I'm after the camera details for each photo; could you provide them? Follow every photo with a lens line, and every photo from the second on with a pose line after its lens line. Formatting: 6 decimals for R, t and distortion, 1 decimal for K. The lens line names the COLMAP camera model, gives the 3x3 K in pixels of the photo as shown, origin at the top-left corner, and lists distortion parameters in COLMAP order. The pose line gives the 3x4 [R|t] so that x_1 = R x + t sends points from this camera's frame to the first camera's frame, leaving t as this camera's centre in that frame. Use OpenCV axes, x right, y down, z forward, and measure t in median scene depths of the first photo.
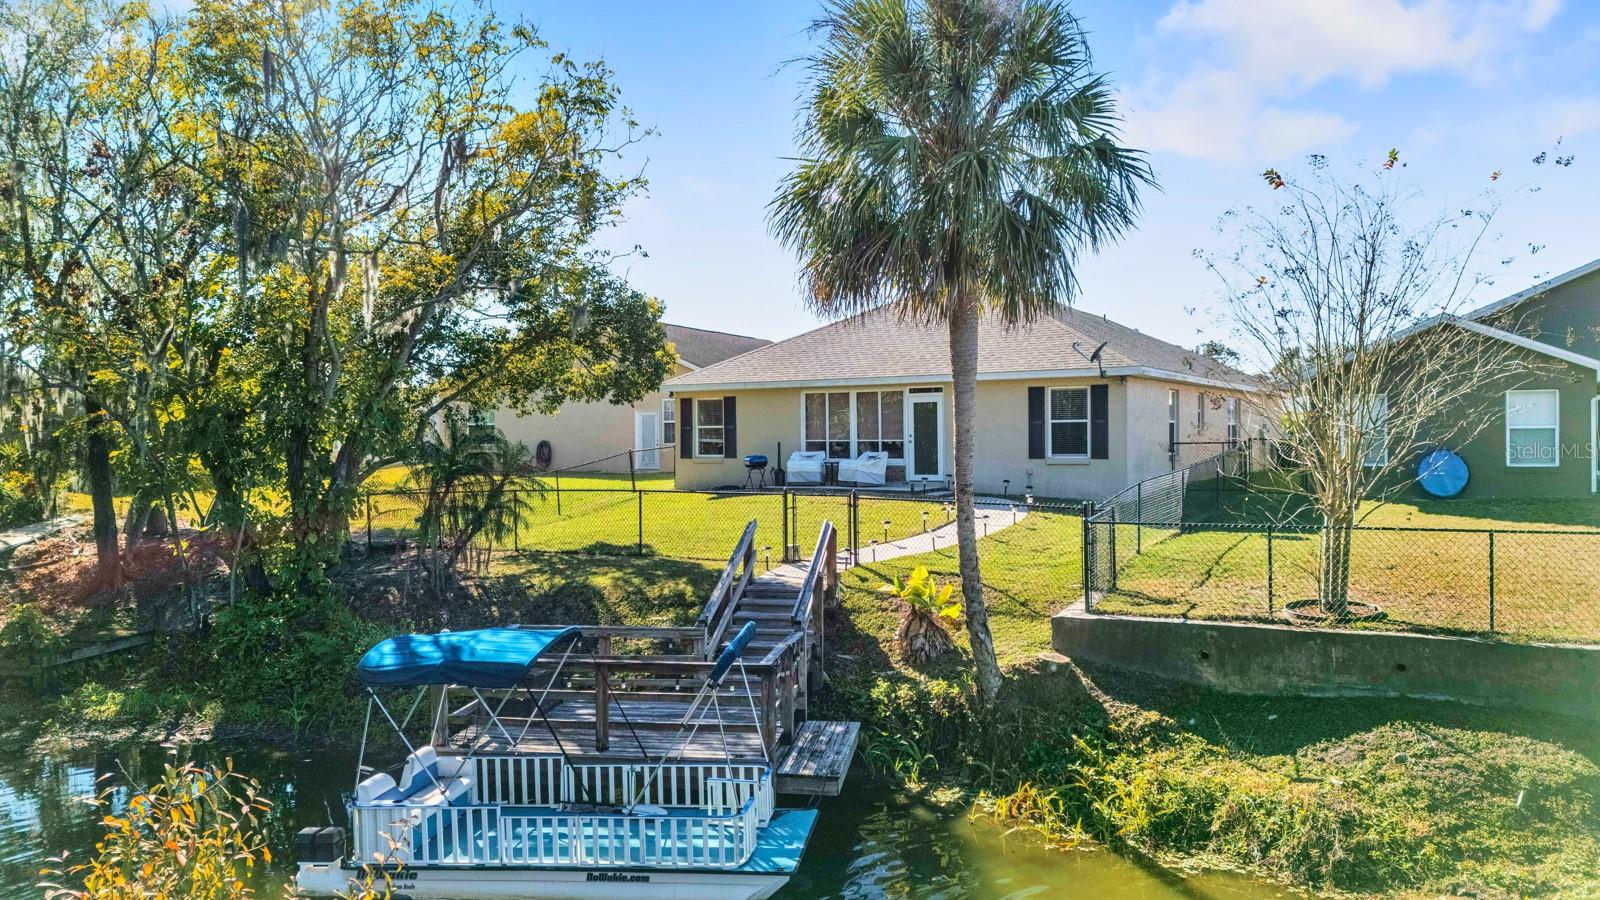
lens RADIAL K [[1192.3, 0, 786.2], [0, 1192.3, 472.2], [0, 0, 1]] dist [0.073384, -0.097634]
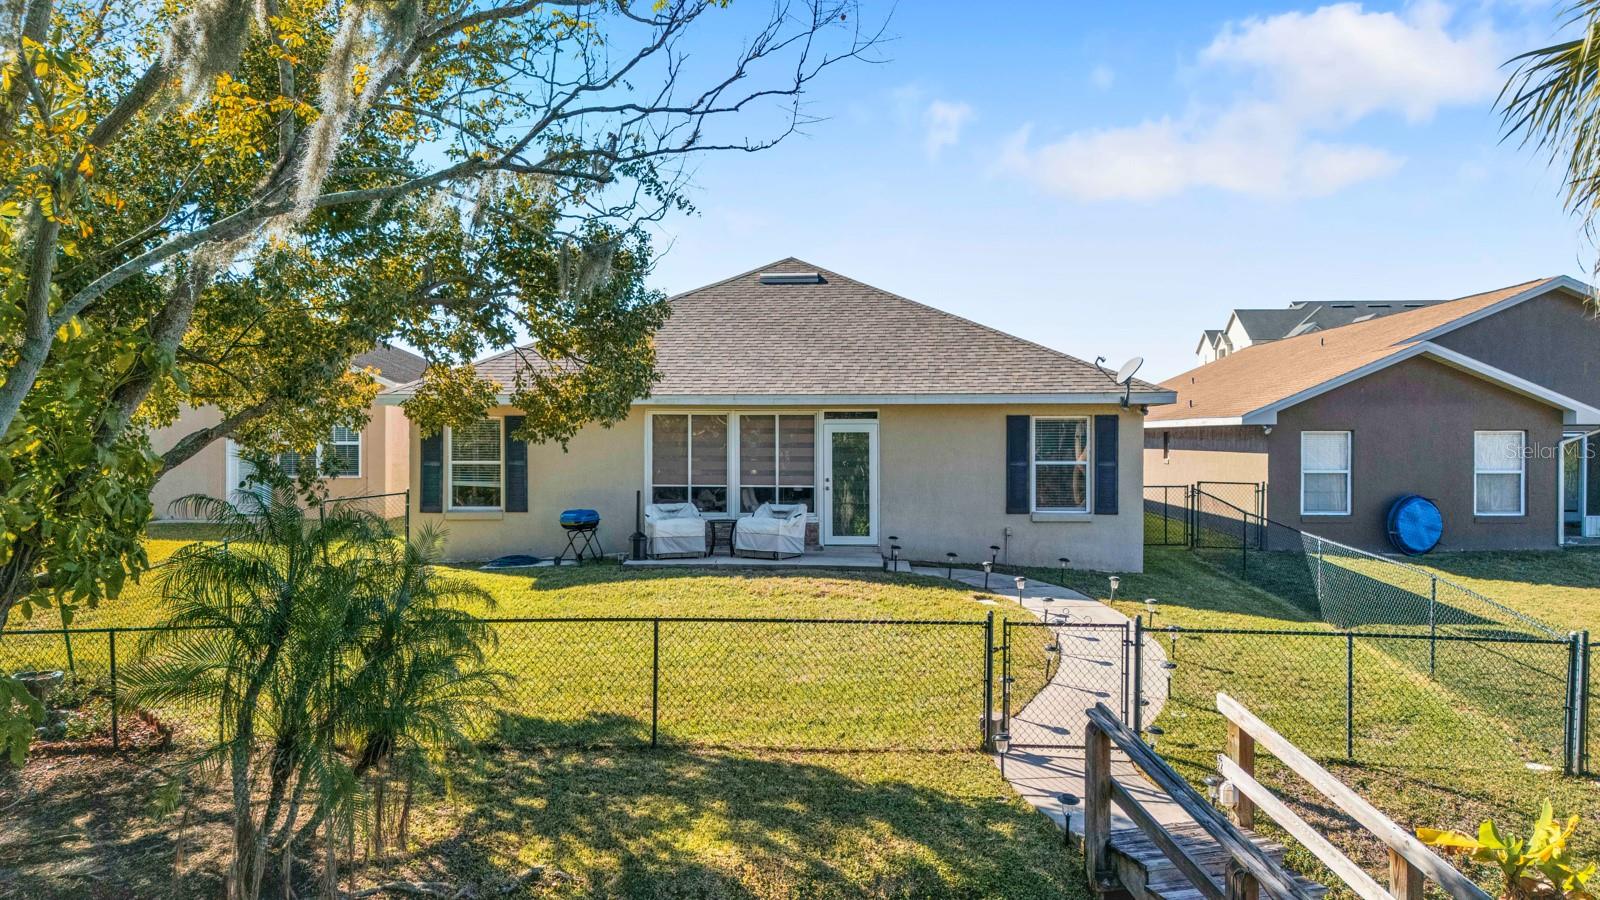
lens RADIAL K [[1165.3, 0, 796.2], [0, 1165.3, 447.4], [0, 0, 1]] dist [0.070891, -0.078886]
pose [[0.881961, 0.004901, 0.471297, -0.314626], [0.006171, 0.999740, -0.021943, -0.047784], [-0.471282, 0.022261, 0.881702, 0.568692]]
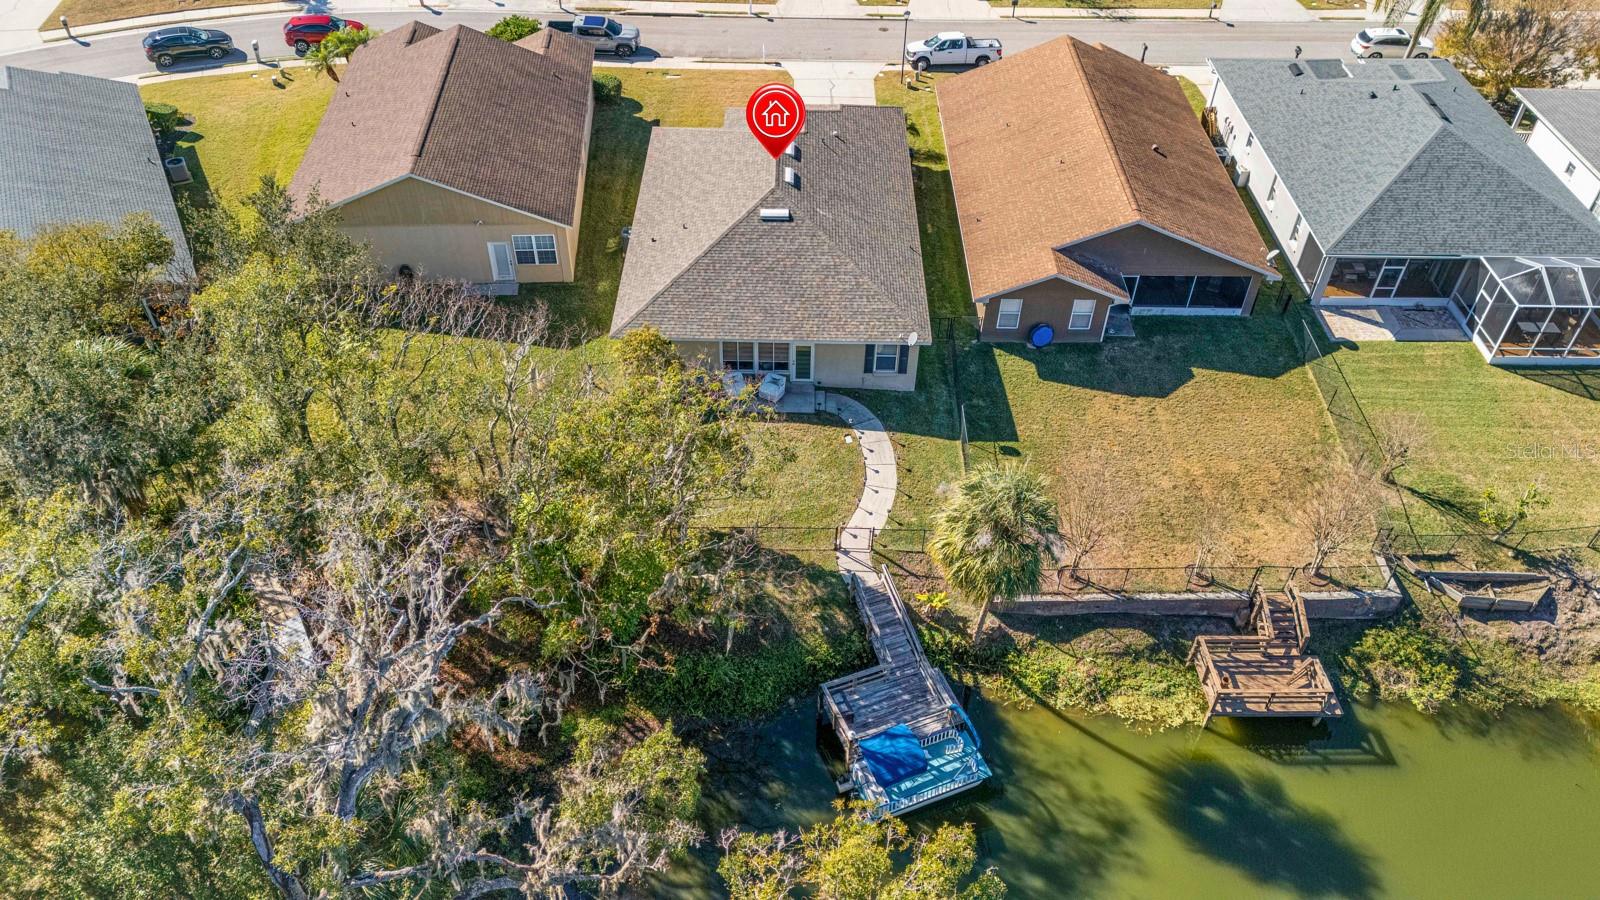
lens RADIAL K [[1165.3, 0, 796.2], [0, 1165.3, 447.4], [0, 0, 1]] dist [0.070891, -0.078886]
pose [[0.861534, -0.322934, 0.391755, -0.817164], [-0.005933, 0.765171, 0.643799, -1.404420], [-0.507665, -0.556980, 0.657305, -0.250889]]
